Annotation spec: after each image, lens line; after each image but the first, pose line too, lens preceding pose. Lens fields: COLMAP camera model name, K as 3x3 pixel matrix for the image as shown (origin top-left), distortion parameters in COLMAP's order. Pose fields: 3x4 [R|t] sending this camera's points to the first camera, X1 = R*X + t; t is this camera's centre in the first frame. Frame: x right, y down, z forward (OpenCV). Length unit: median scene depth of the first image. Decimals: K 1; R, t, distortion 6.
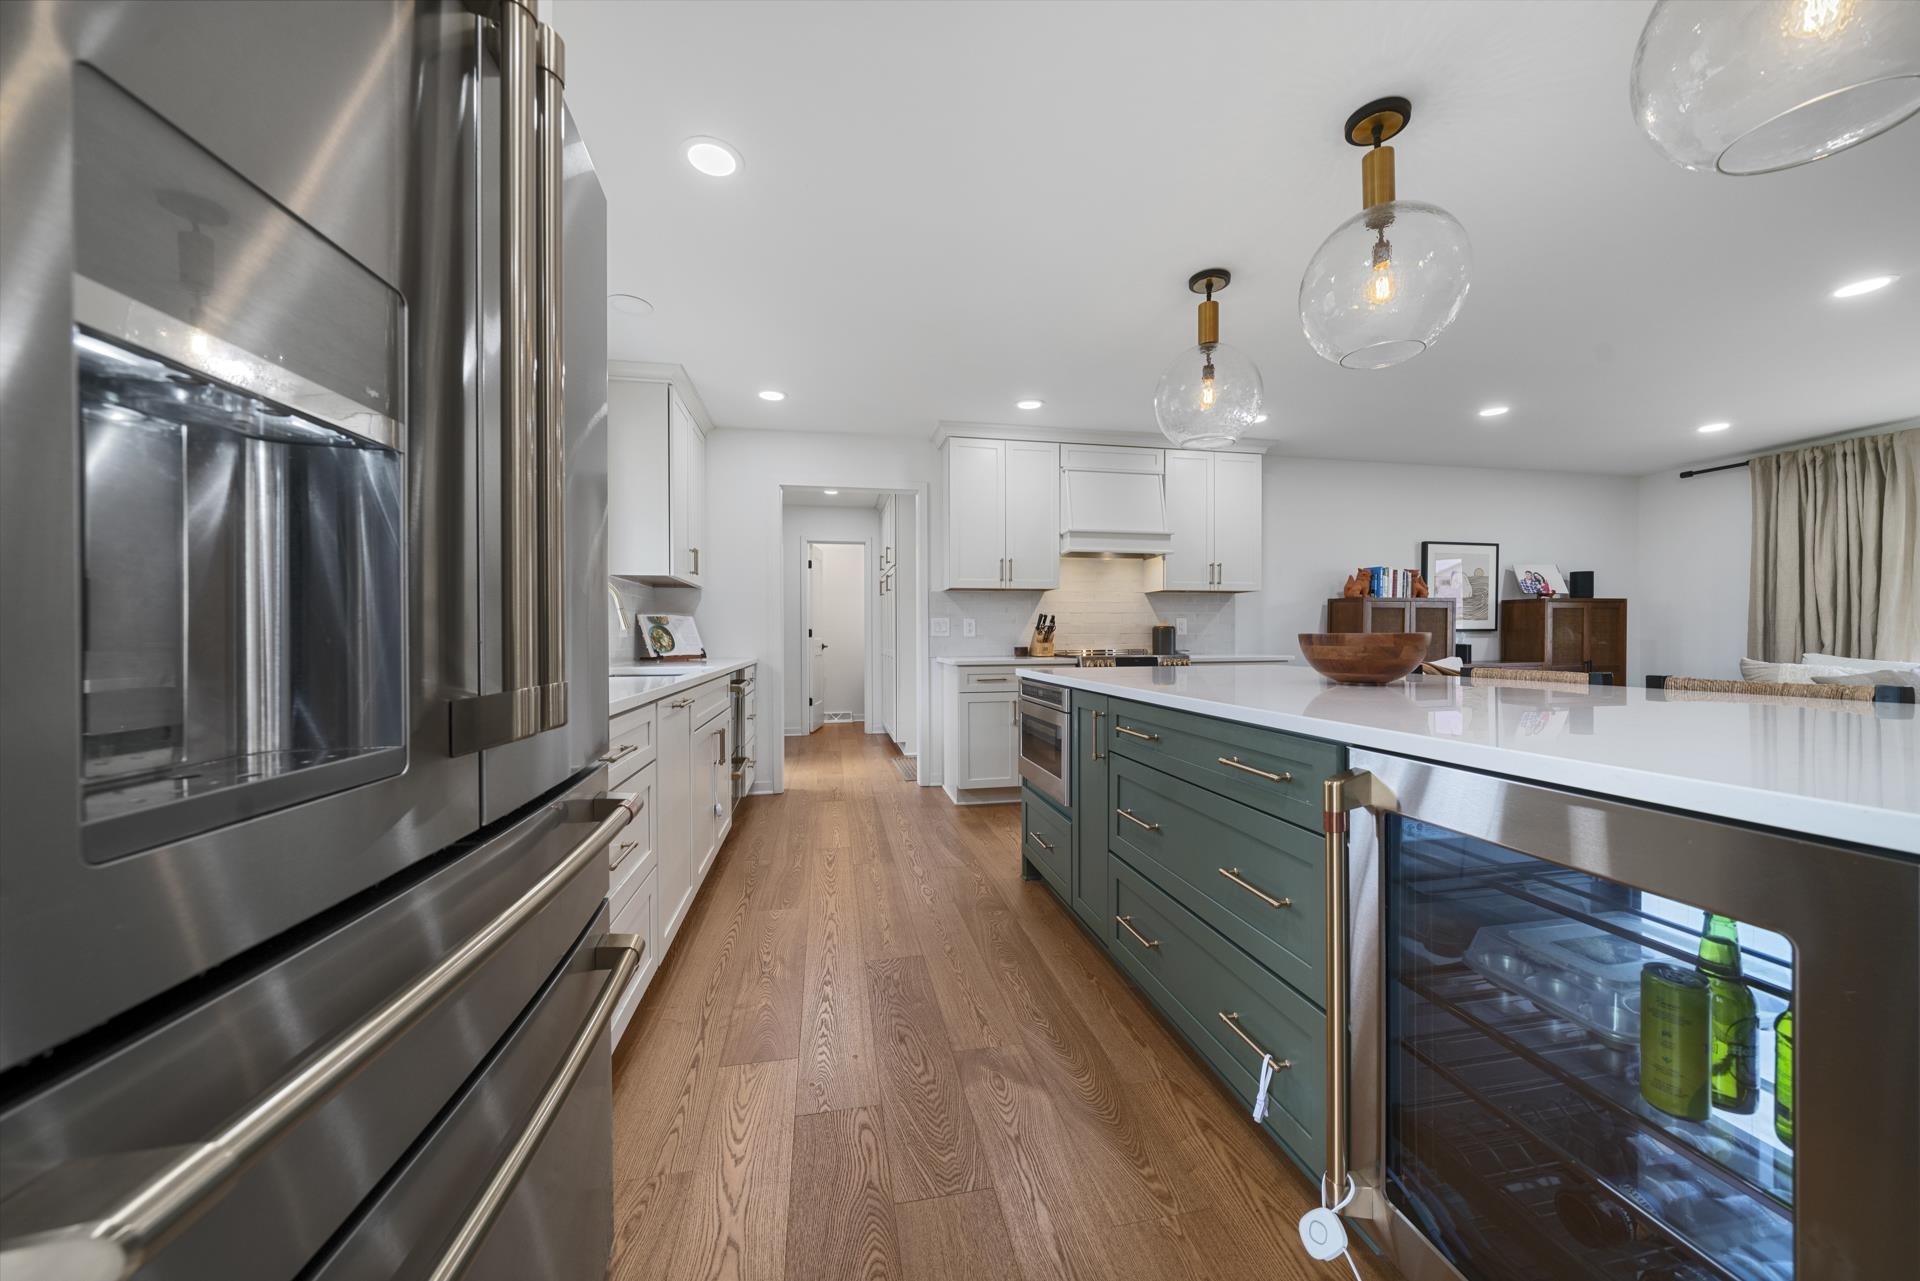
lens RADIAL K [[655.4, 0, 964.9], [0, 655.4, 645.1], [0, 0, 1]] dist [-0.006859, 0.000124]
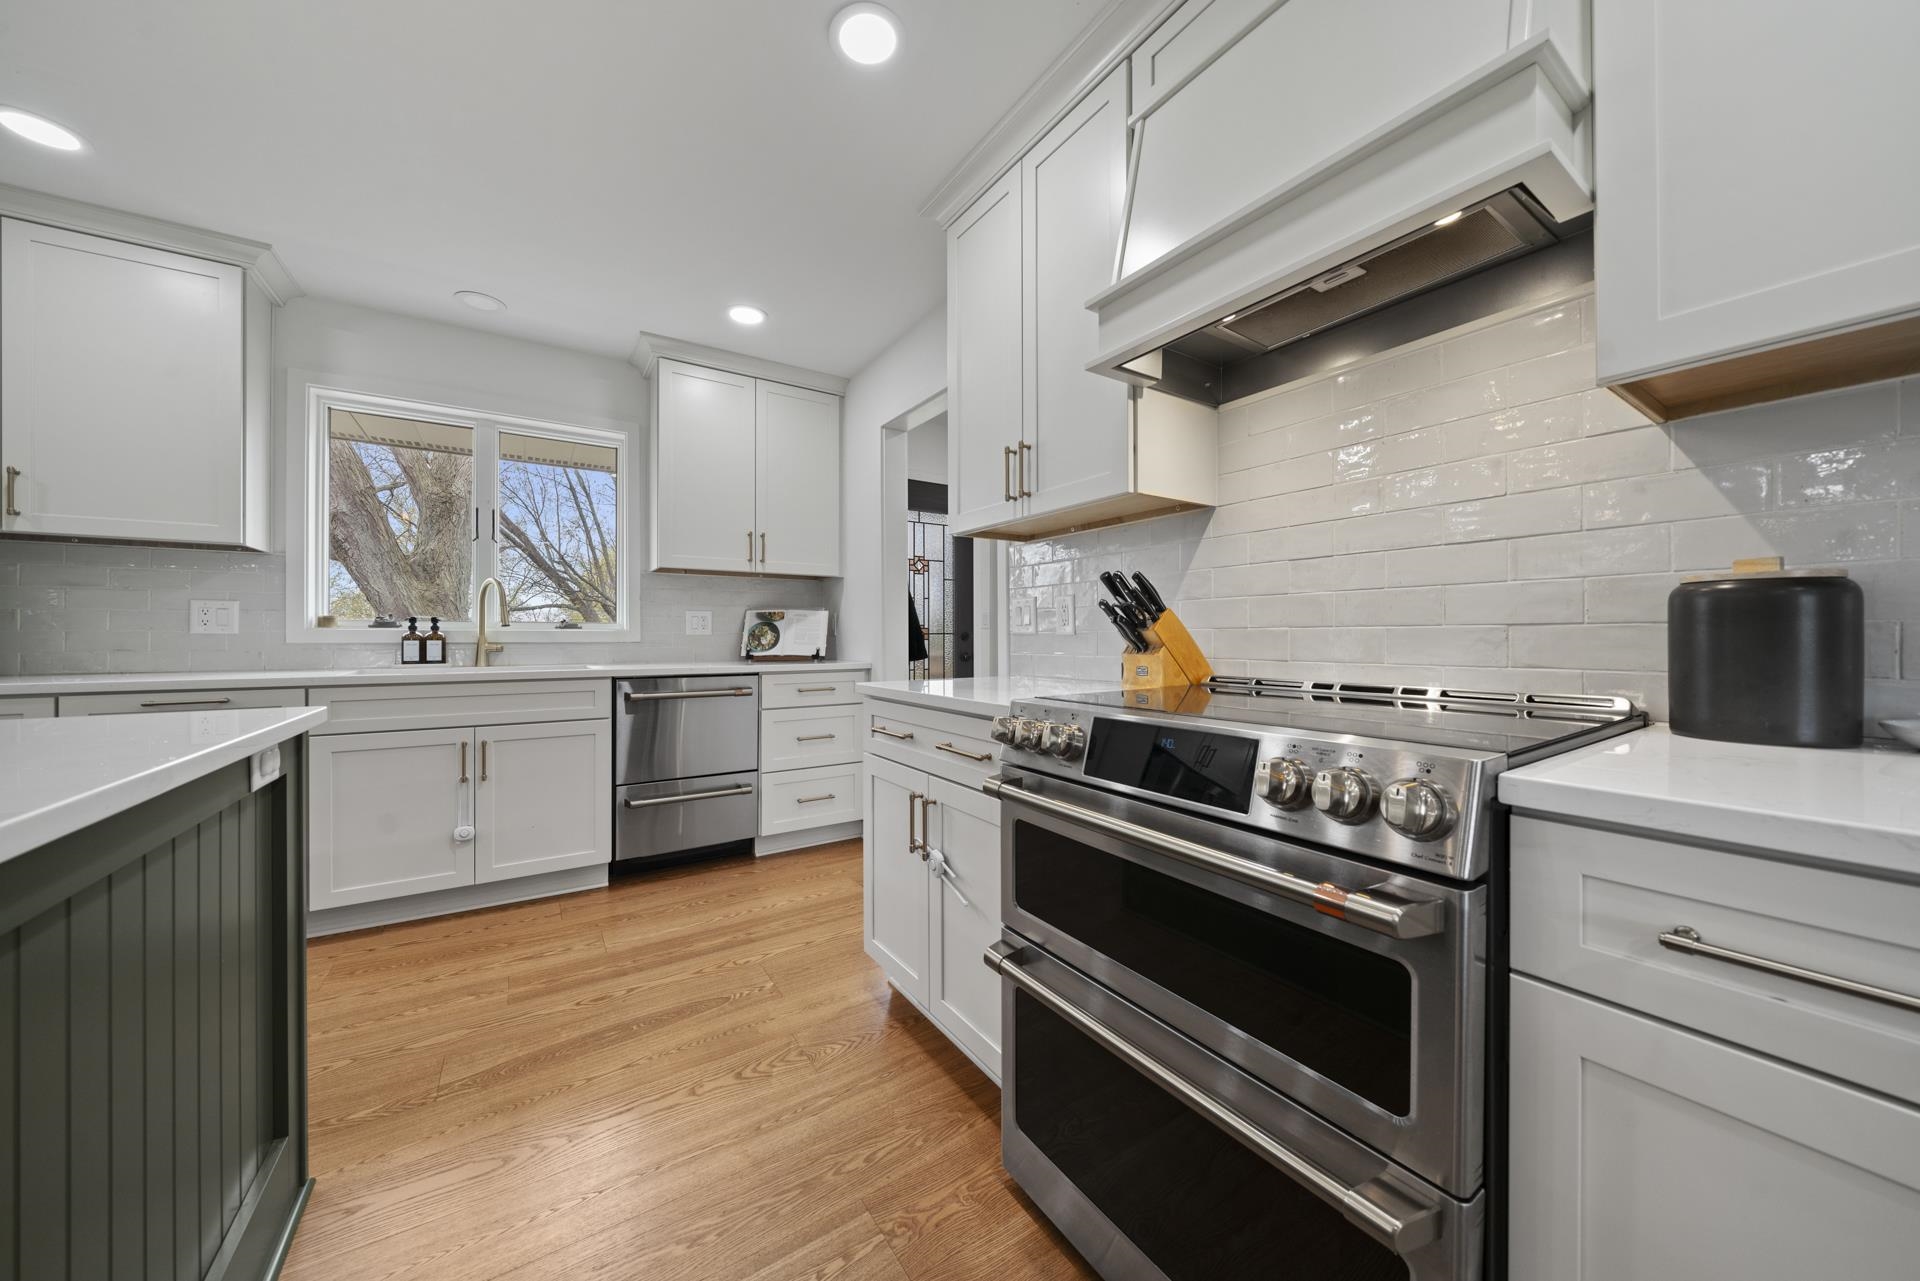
lens RADIAL K [[655.4, 0, 965.5], [0, 655.4, 636.0], [0, 0, 1]] dist [-0.006859, 0.000124]
pose [[0.373041, 0.002987, -0.927810, 0.412153], [-0.018084, 0.999828, -0.004052, -0.009885], [0.927639, 0.018290, 0.373031, 0.788500]]
